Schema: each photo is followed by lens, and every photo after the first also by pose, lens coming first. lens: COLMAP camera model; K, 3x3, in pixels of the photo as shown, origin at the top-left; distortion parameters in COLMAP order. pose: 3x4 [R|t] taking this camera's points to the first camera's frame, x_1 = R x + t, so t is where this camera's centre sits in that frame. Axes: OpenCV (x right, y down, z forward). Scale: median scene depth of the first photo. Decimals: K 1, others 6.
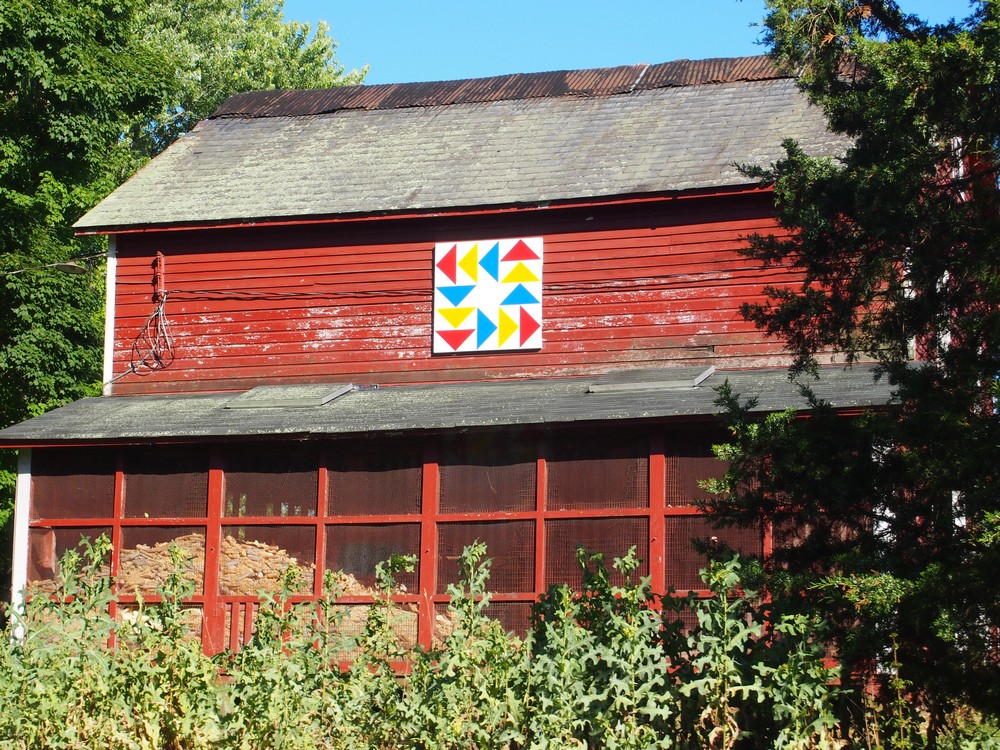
lens RADIAL K [[2459.6, 0, 500.1], [0, 2459.6, 374.1], [0, 0, 1]] dist [-0.082351, 0.000000]
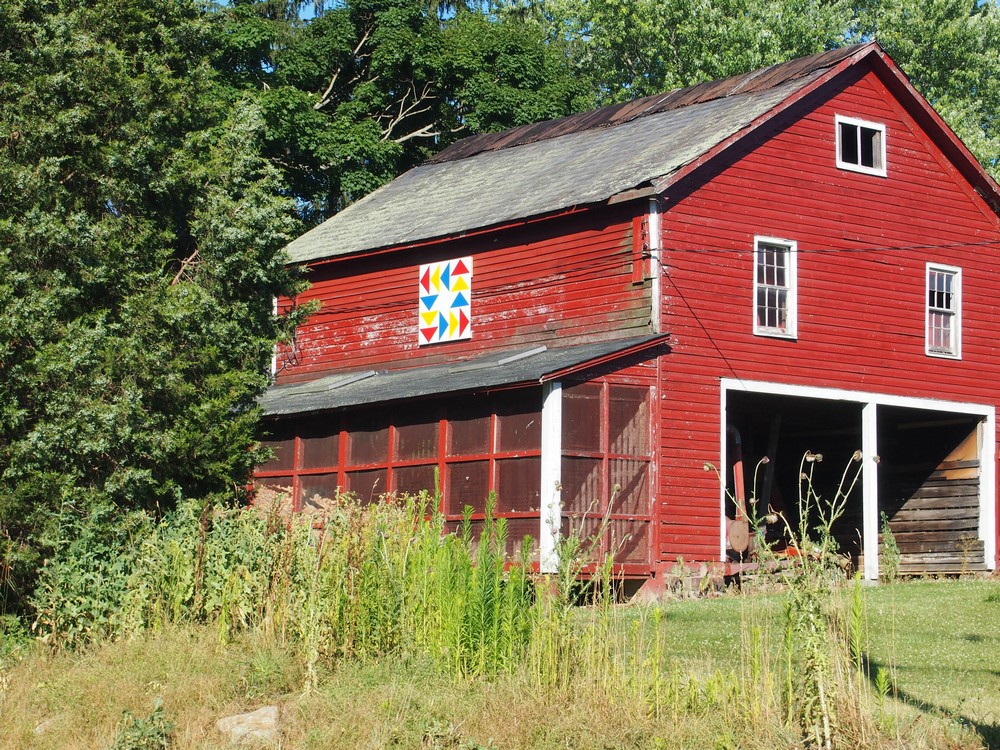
lens RADIAL K [[2459.6, 0, 499.9], [0, 2459.6, 375.6], [0, 0, 1]] dist [-0.082351, 0.000000]
pose [[0.833495, -0.063501, -0.548866, 0.781315], [0.097679, 0.994662, 0.033255, -0.033472], [0.543825, -0.081331, 0.835249, -0.147120]]
